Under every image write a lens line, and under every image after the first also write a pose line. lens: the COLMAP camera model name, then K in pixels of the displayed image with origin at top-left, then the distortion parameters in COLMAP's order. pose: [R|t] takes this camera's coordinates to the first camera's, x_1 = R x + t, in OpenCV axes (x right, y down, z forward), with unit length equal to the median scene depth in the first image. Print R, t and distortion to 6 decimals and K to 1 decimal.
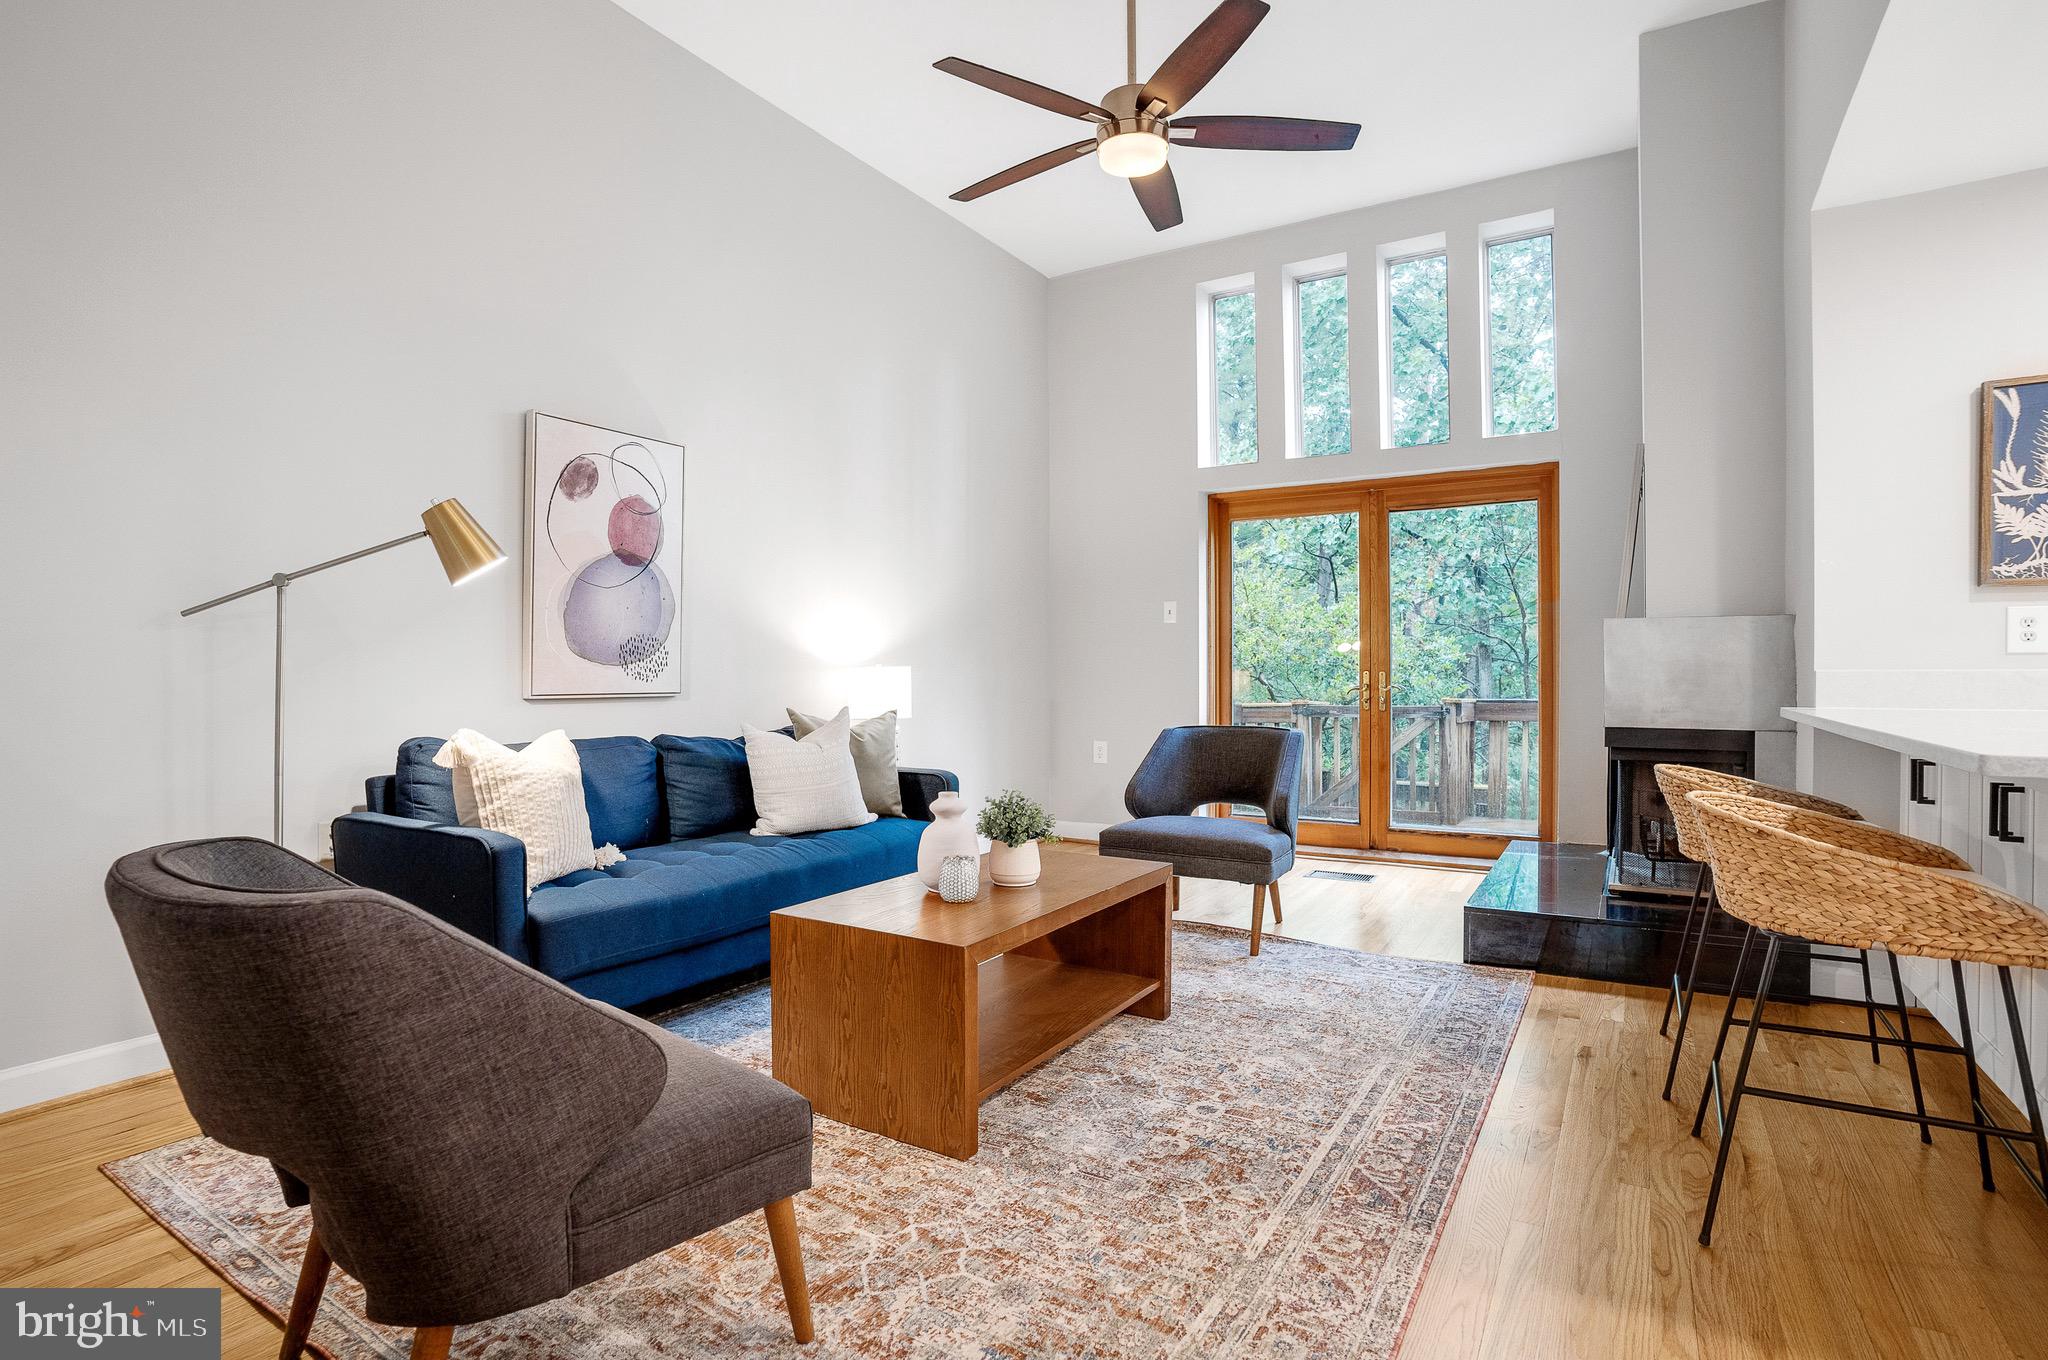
lens RADIAL K [[1042.3, 0, 1017.8], [0, 1042.3, 683.1], [0, 0, 1]] dist [-0.051652, 0.004788]
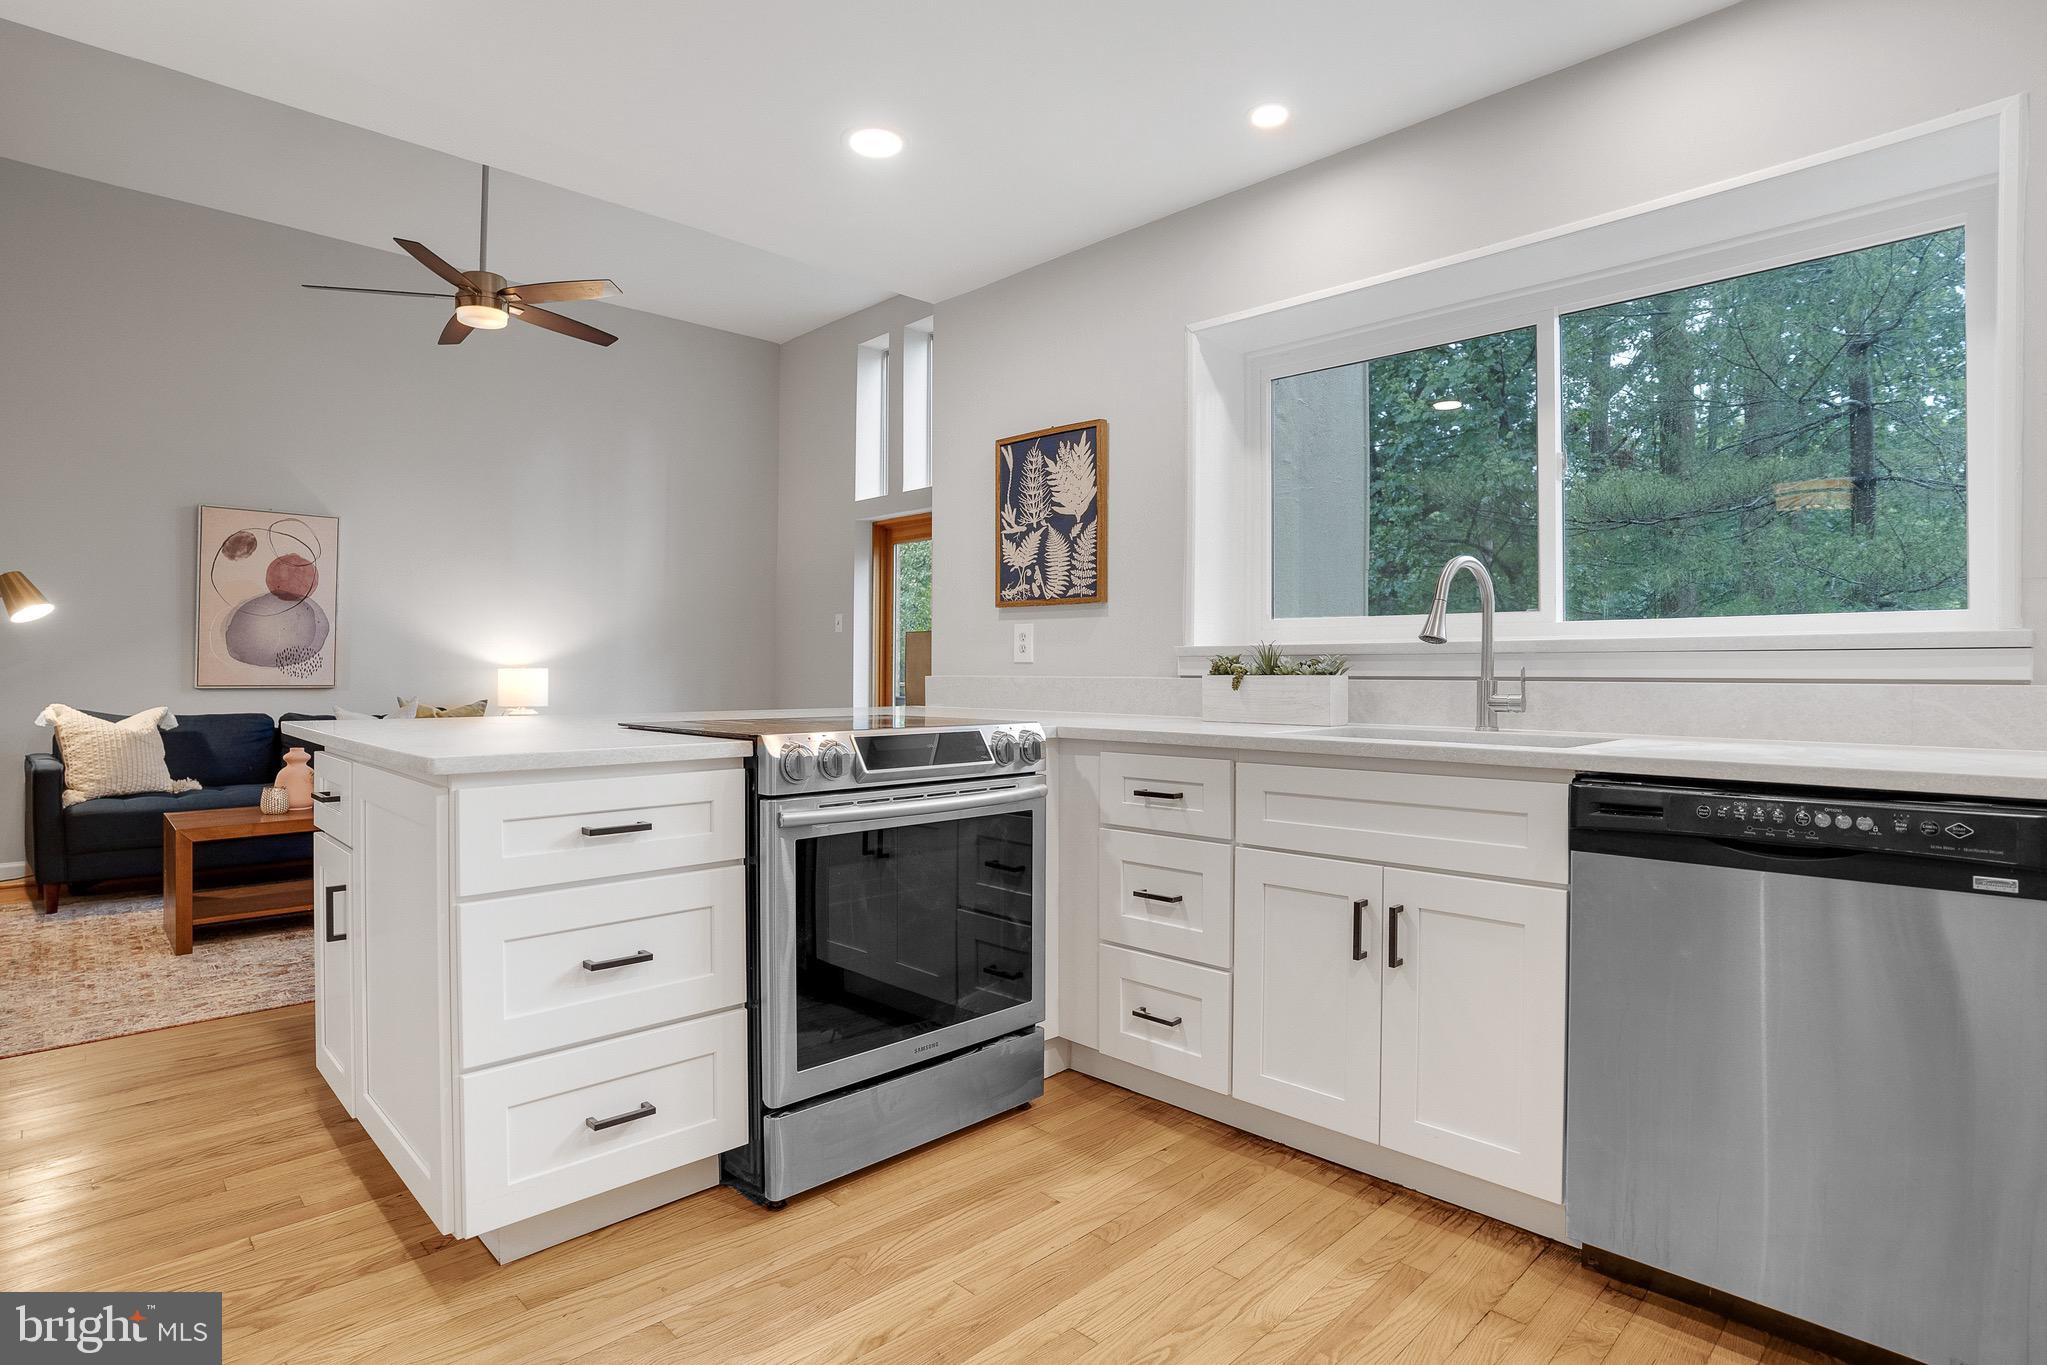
lens RADIAL K [[1041.8, 0, 1021.5], [0, 1041.8, 672.7], [0, 0, 1]] dist [-0.051652, 0.004788]
pose [[0.971377, 0.006267, -0.237459, 1.052365], [-0.007824, 0.999954, -0.005614, -0.008686], [0.237413, 0.007311, 0.971381, -0.187970]]
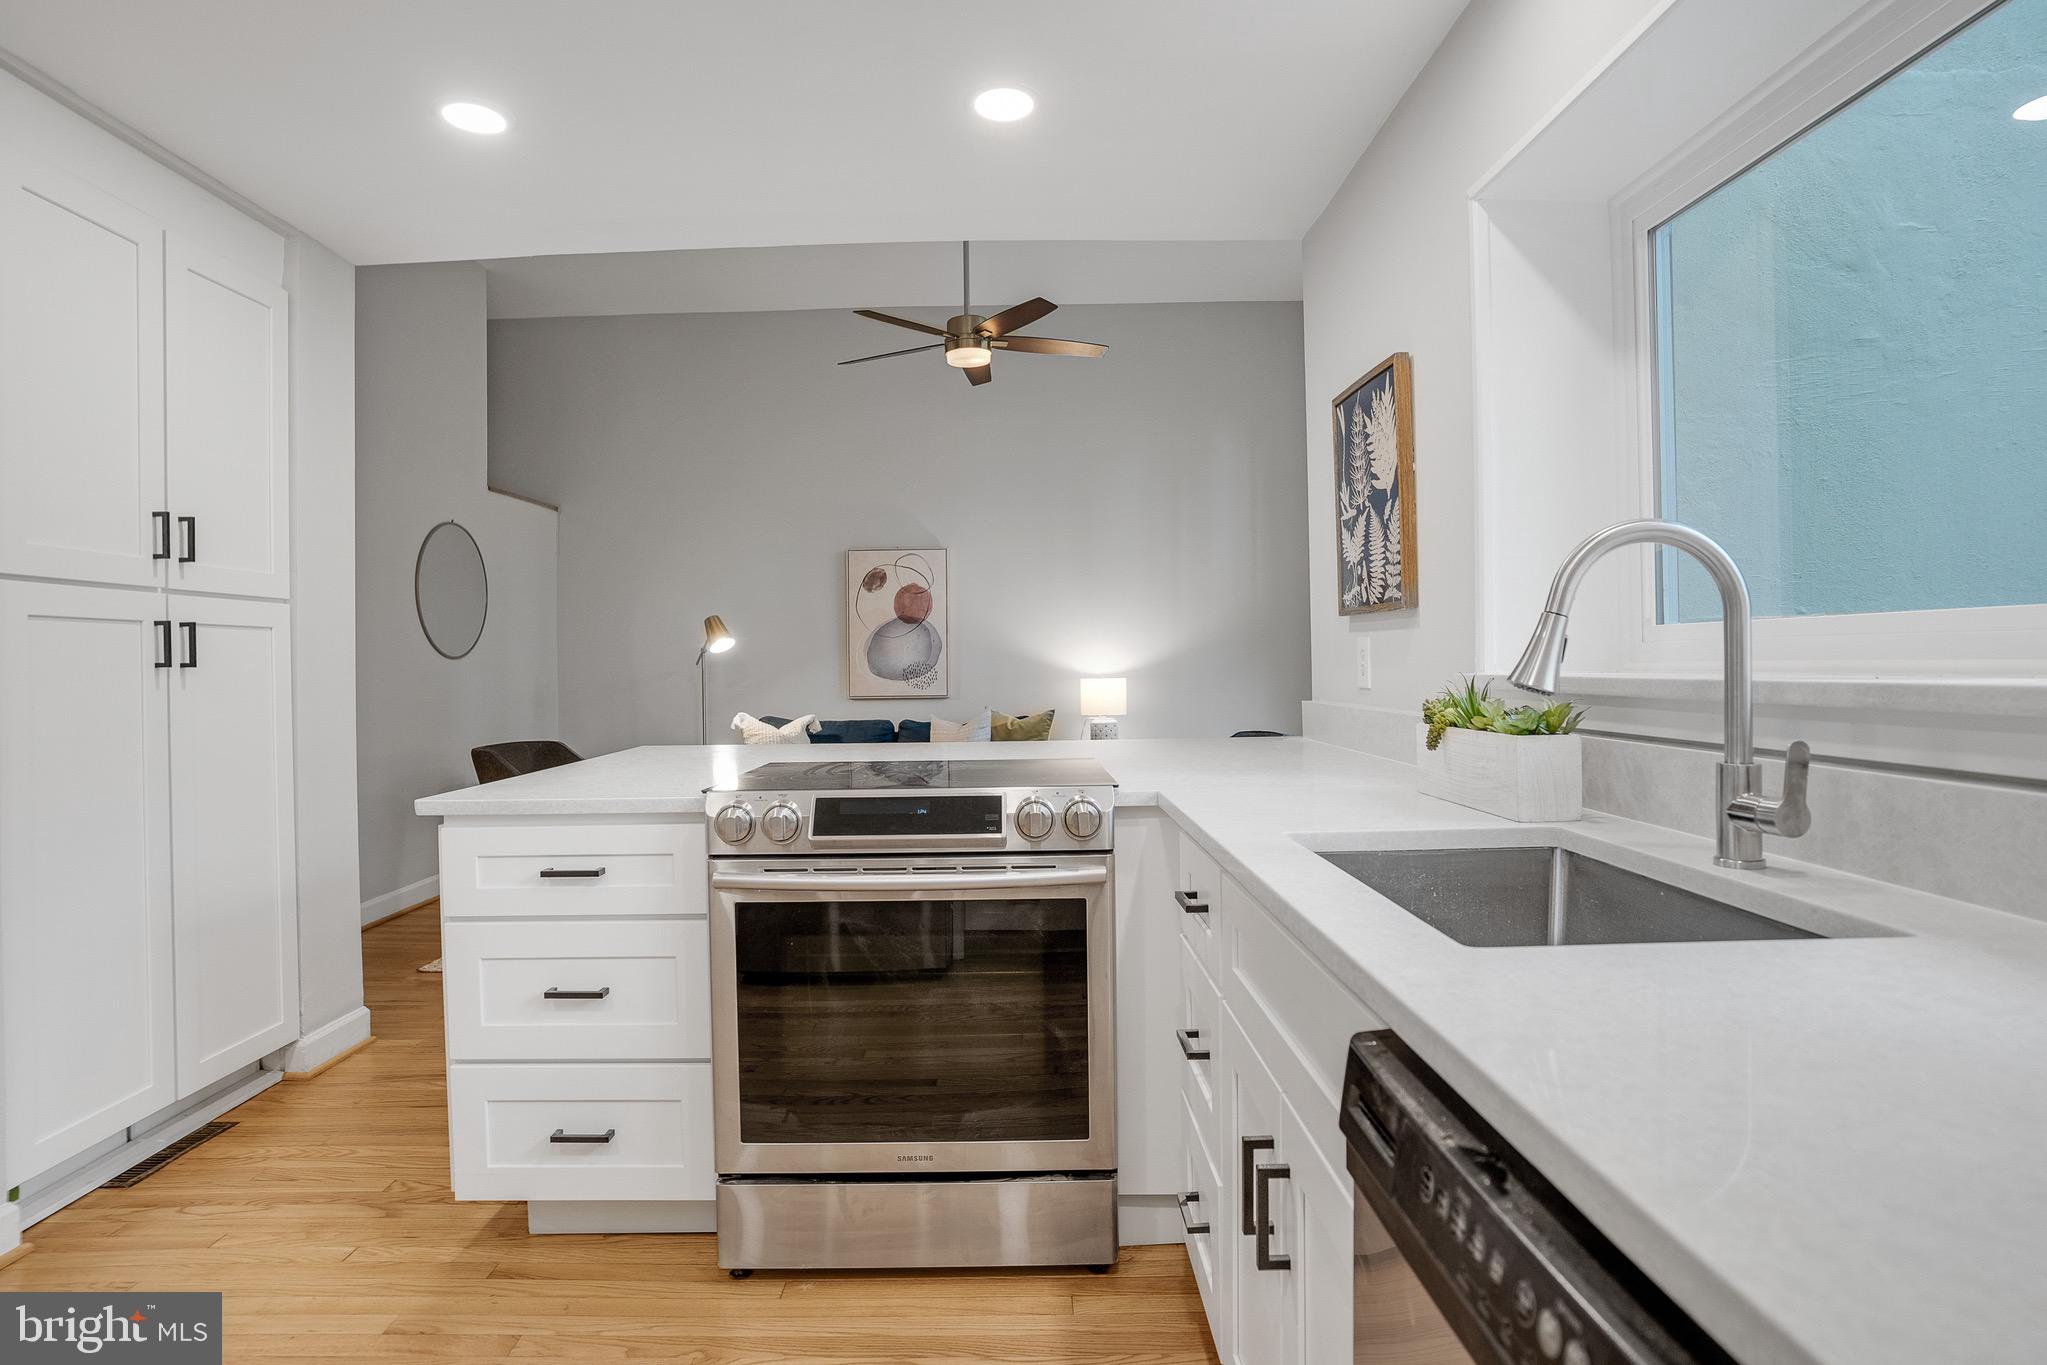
lens RADIAL K [[1100.0, 0, 1005.2], [0, 1100.0, 673.8], [0, 0, 1]] dist [-0.038018, 0.002072]
pose [[0.527084, 0.003807, -0.849804, 1.360446], [0.006599, 0.999941, 0.008573, -0.043985], [0.849787, -0.010126, 0.527029, 0.148798]]
